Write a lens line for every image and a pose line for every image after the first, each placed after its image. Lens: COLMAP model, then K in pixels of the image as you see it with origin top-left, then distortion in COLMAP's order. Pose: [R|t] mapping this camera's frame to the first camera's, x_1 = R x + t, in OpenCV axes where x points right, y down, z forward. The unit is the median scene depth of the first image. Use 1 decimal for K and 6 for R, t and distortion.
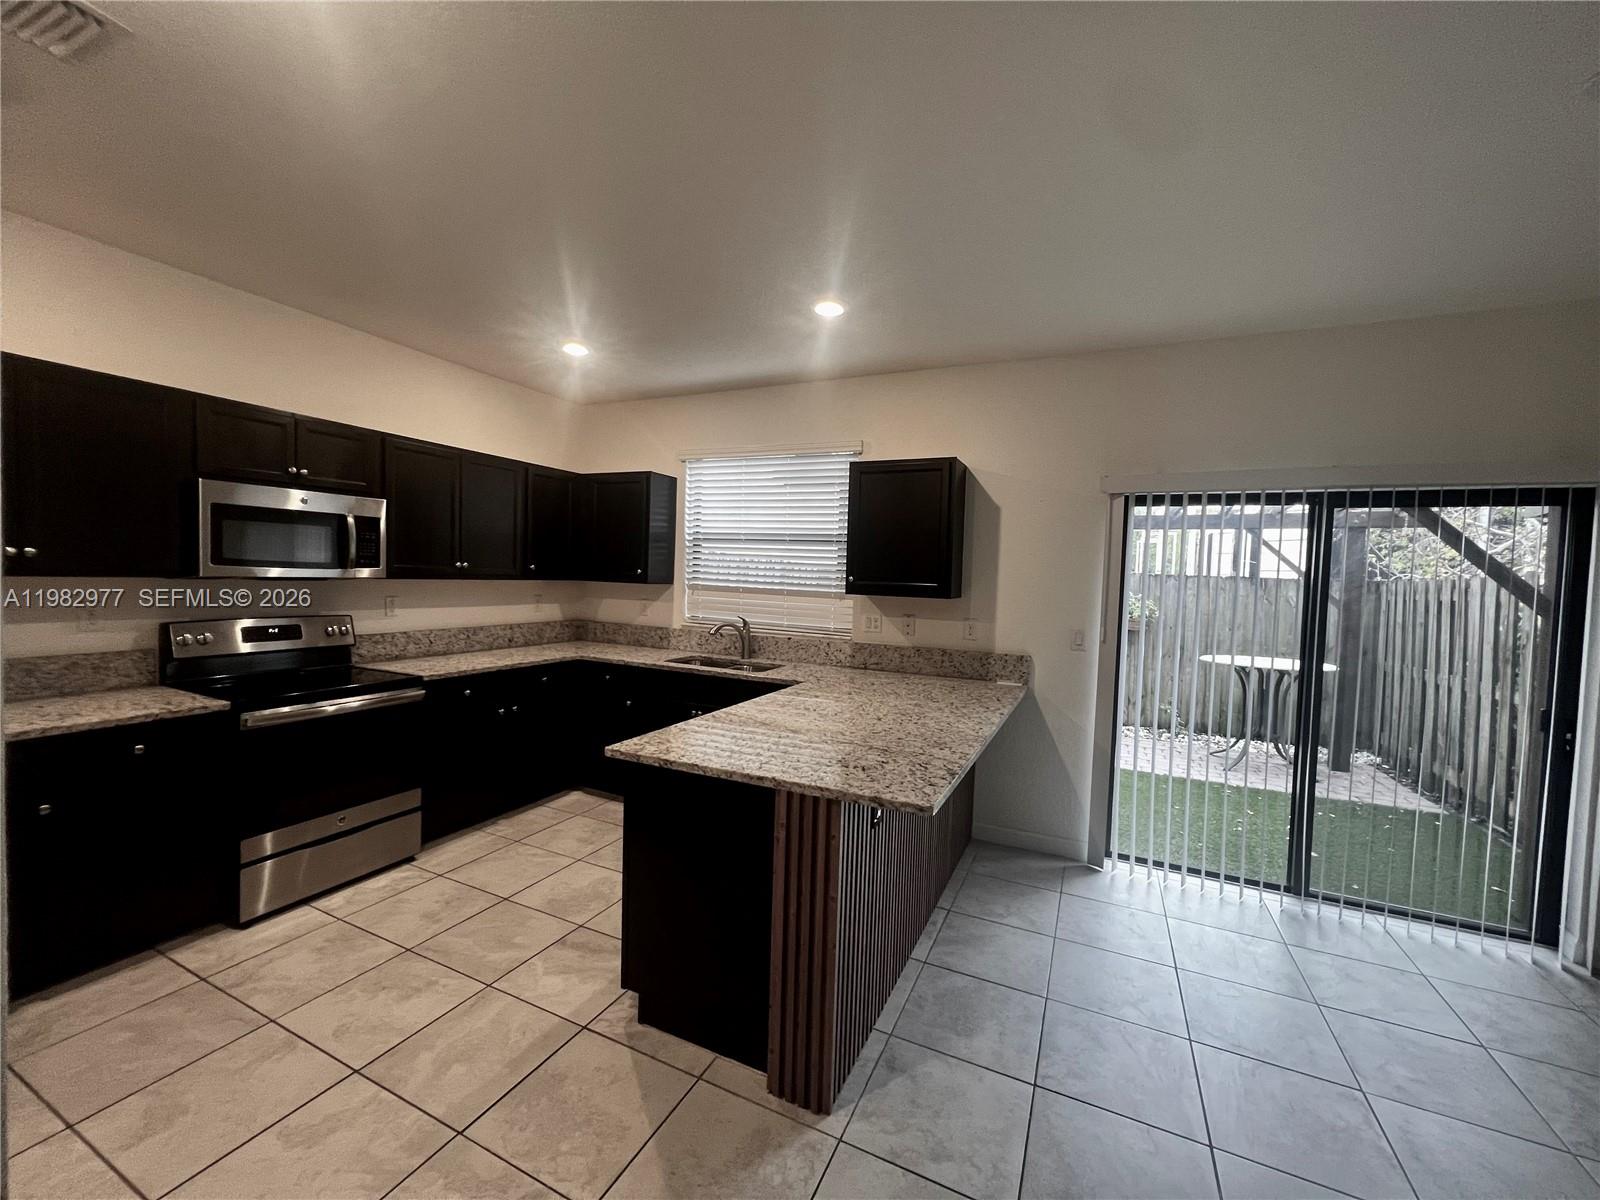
lens RADIAL K [[639.5, 0, 796.2], [0, 639.5, 600.1], [0, 0, 1]] dist [-0.001045, 0.000823]
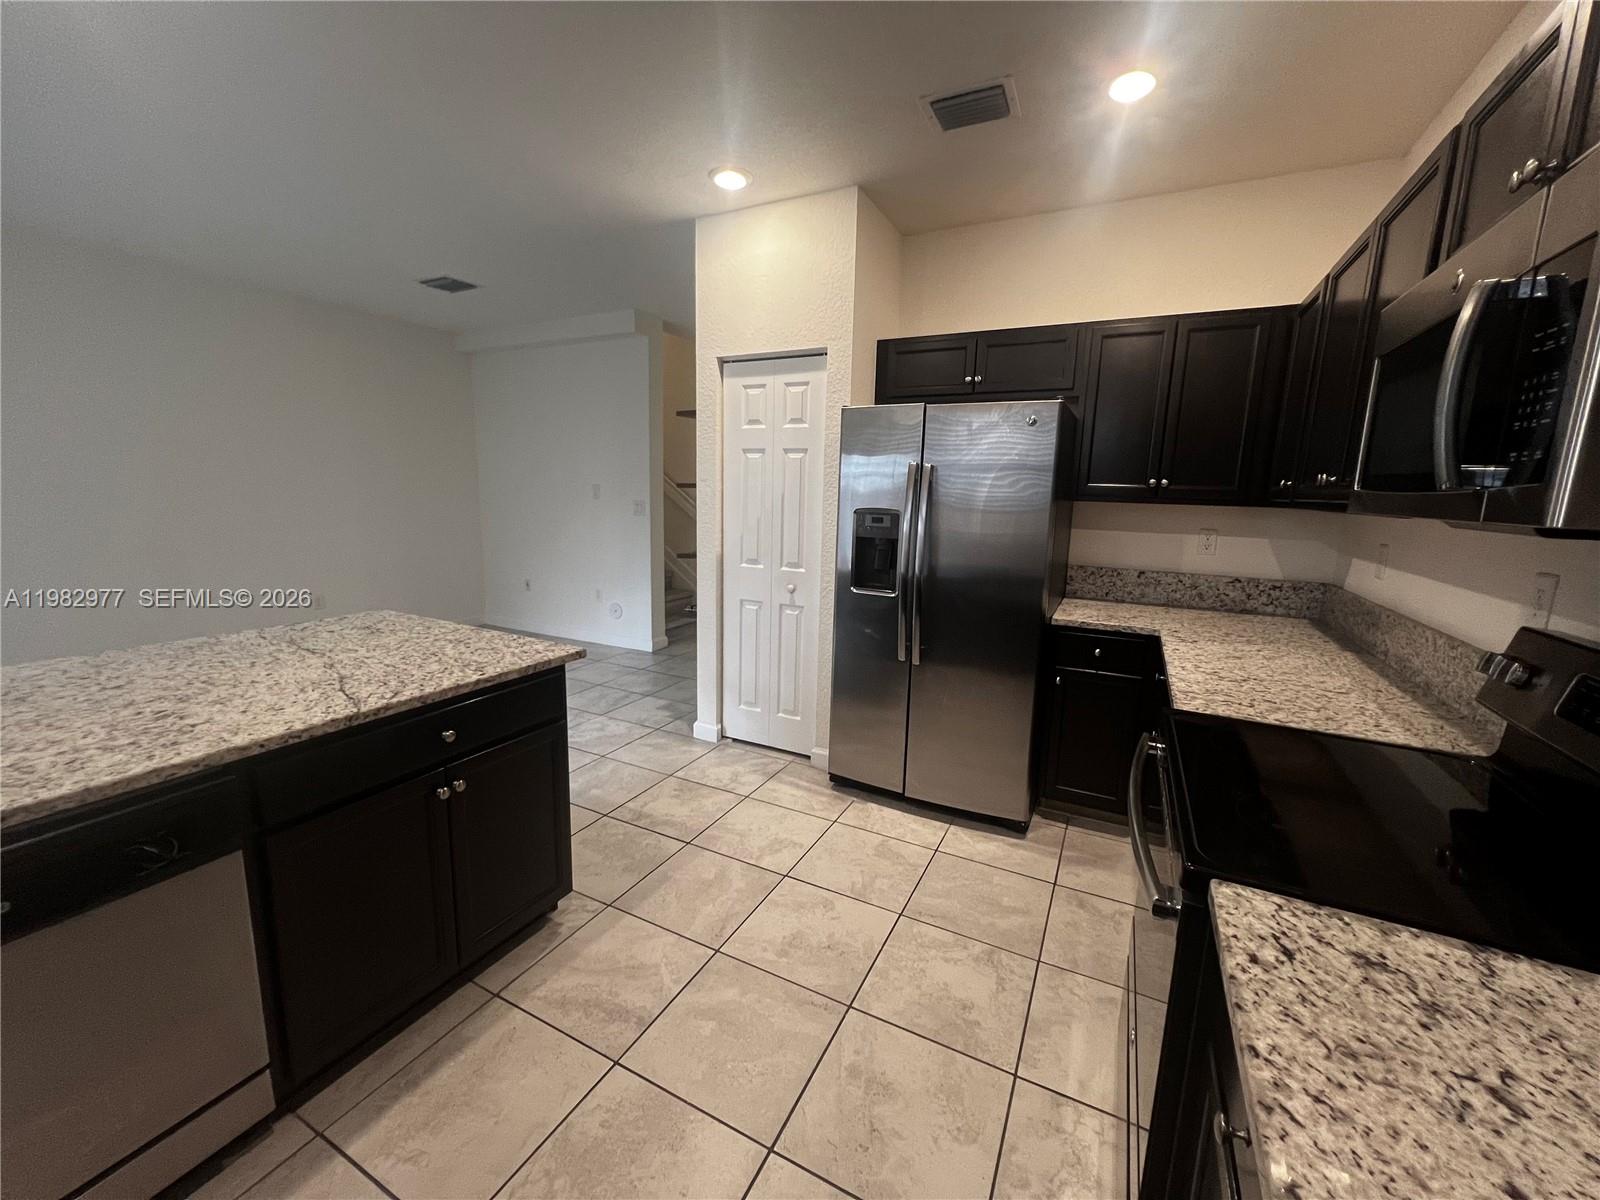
lens RADIAL K [[639.5, 0, 796.2], [0, 639.5, 600.1], [0, 0, 1]] dist [-0.001045, 0.000823]
pose [[-0.997881, -0.062063, 0.019512, -0.383782], [-0.056409, 0.974810, 0.215786, -0.041940], [-0.032413, 0.214229, -0.976246, 1.165948]]
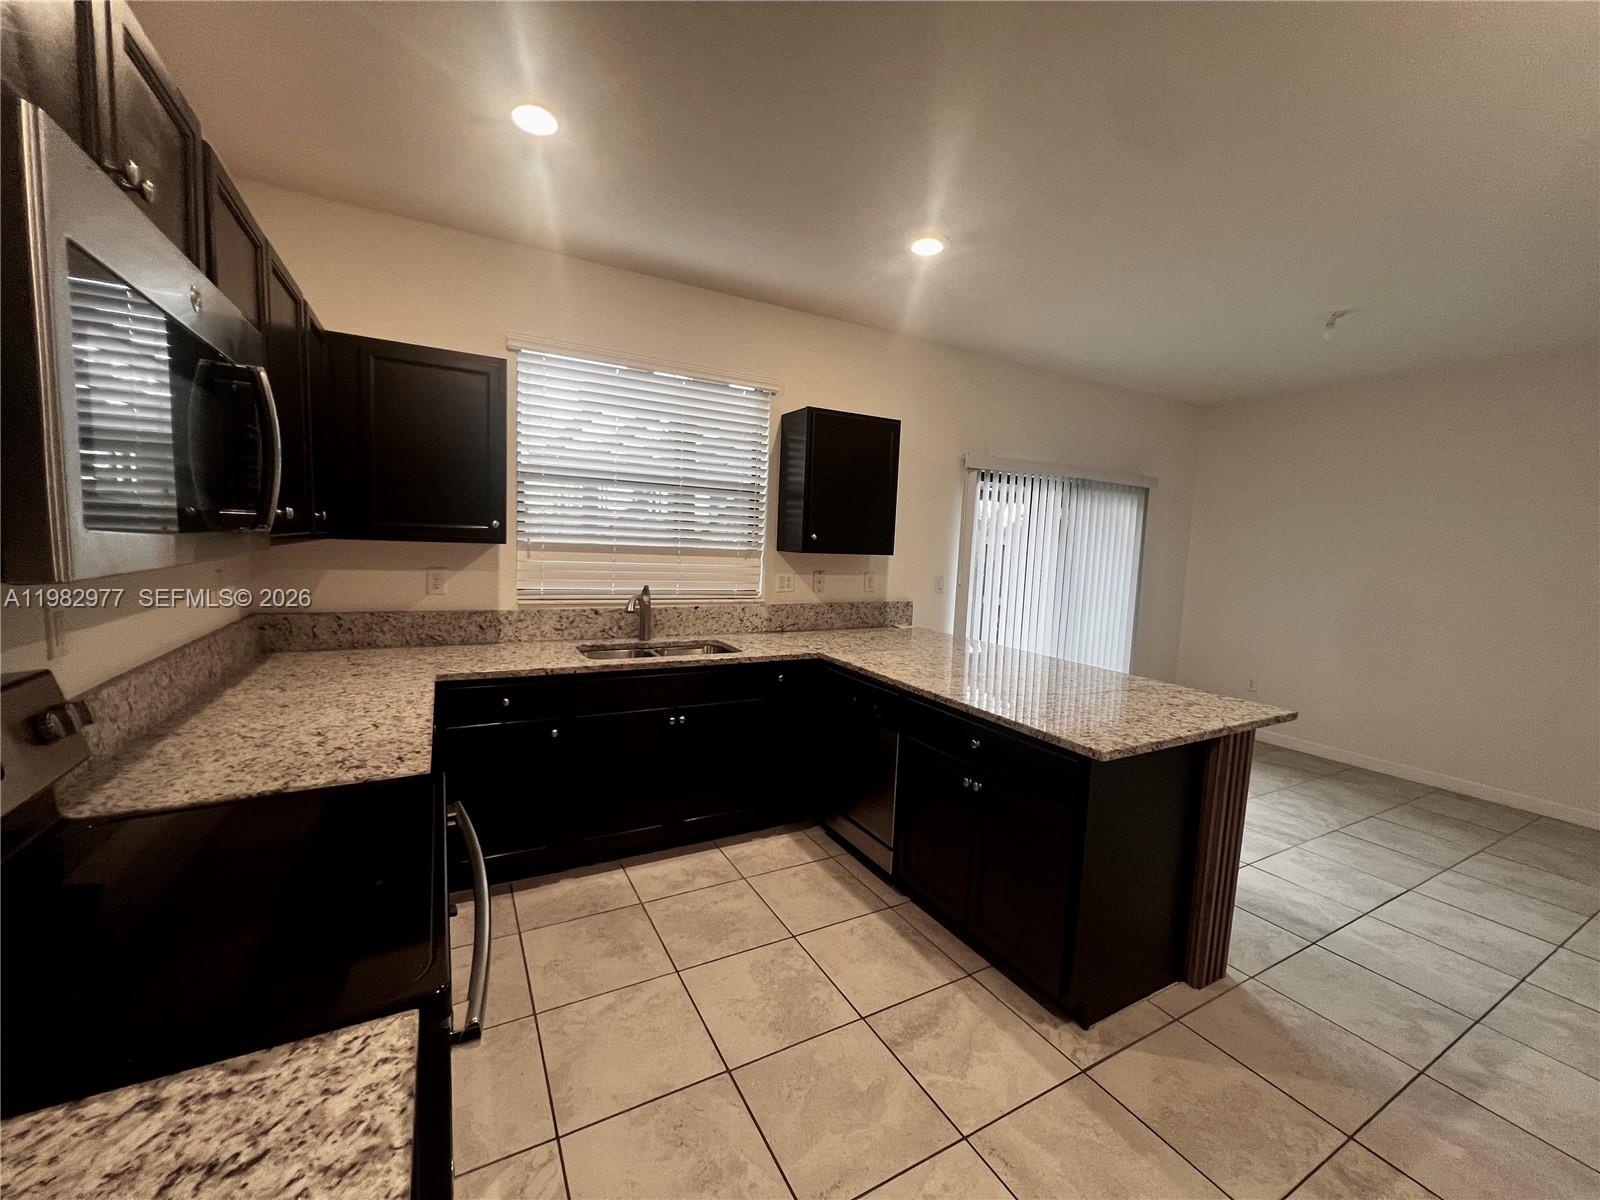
lens RADIAL K [[639.5, 0, 796.2], [0, 639.5, 600.1], [0, 0, 1]] dist [-0.001045, 0.000823]
pose [[0.582019, -0.090400, 0.808135, -0.733404], [0.013181, 0.994720, 0.101778, -0.038473], [-0.813068, -0.048585, 0.580137, 0.514339]]
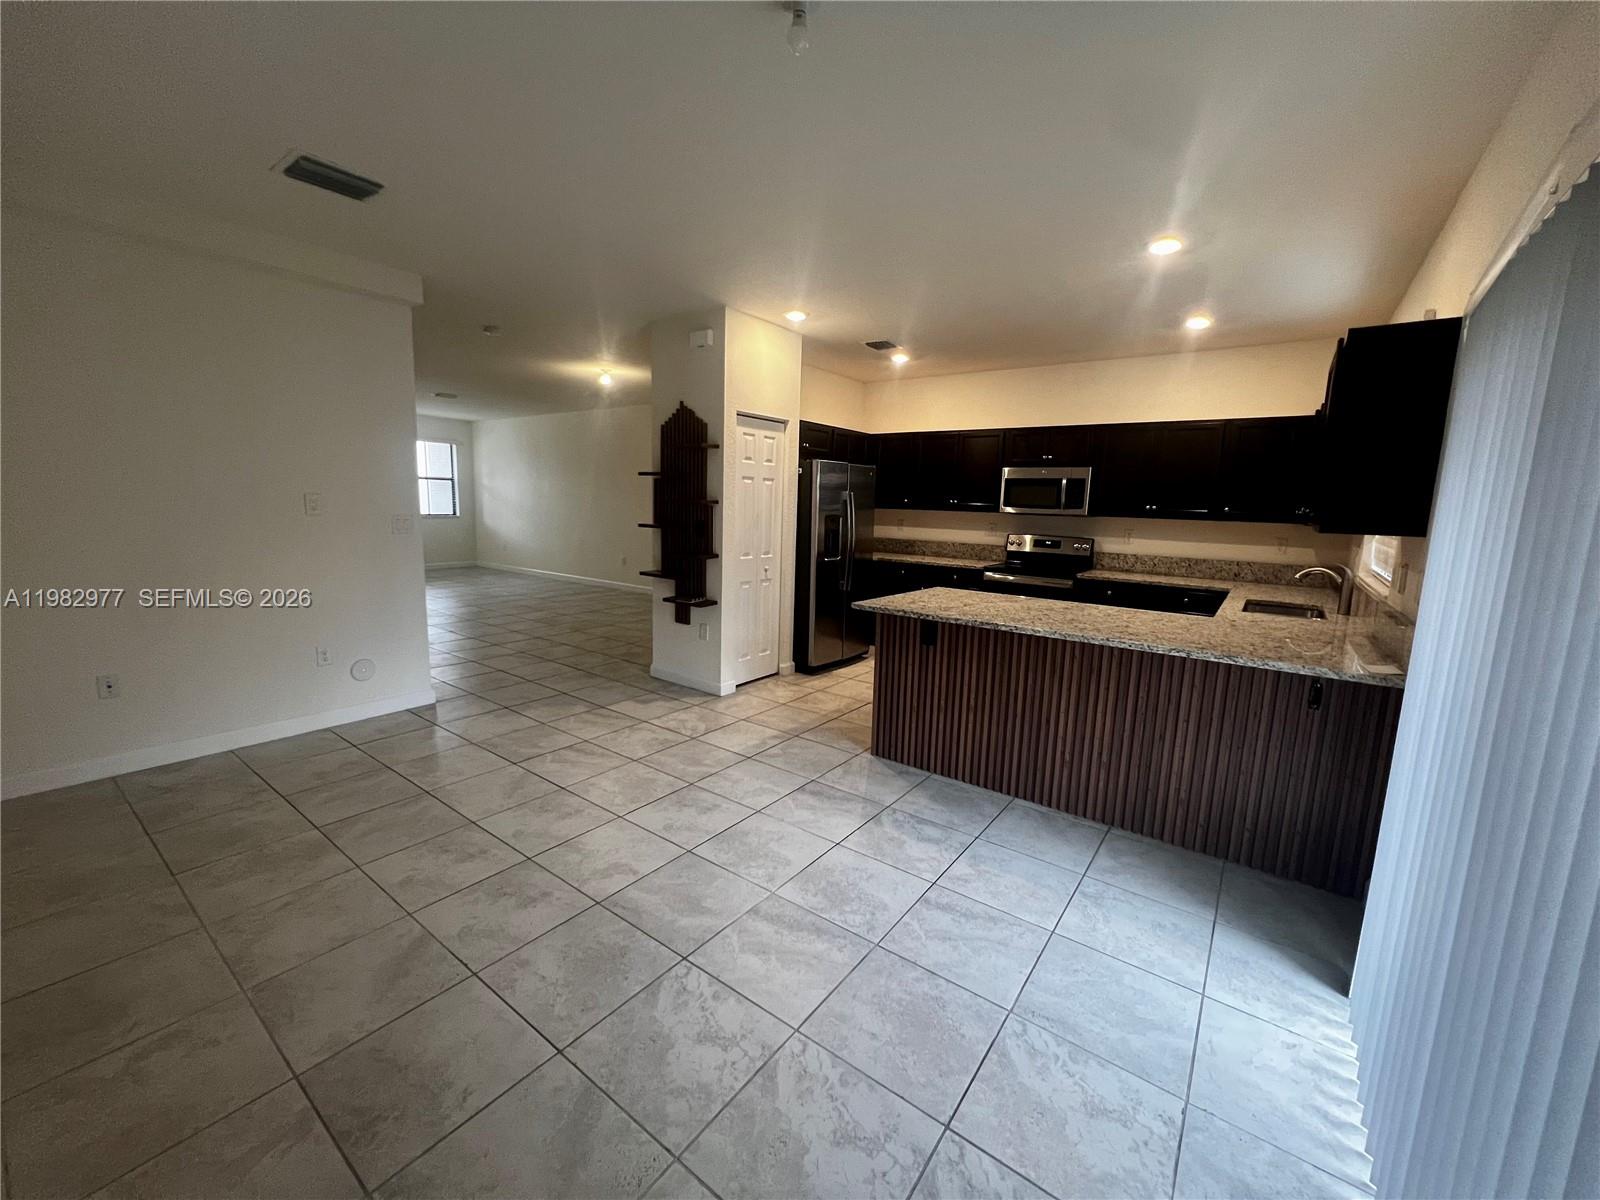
lens RADIAL K [[639.5, 0, 796.2], [0, 639.5, 600.1], [0, 0, 1]] dist [-0.001045, 0.000823]
pose [[-0.193489, 0.111650, -0.974729, 1.086083], [-0.076949, 0.988716, 0.128527, 0.026456], [0.978080, 0.099873, -0.182715, 0.566572]]
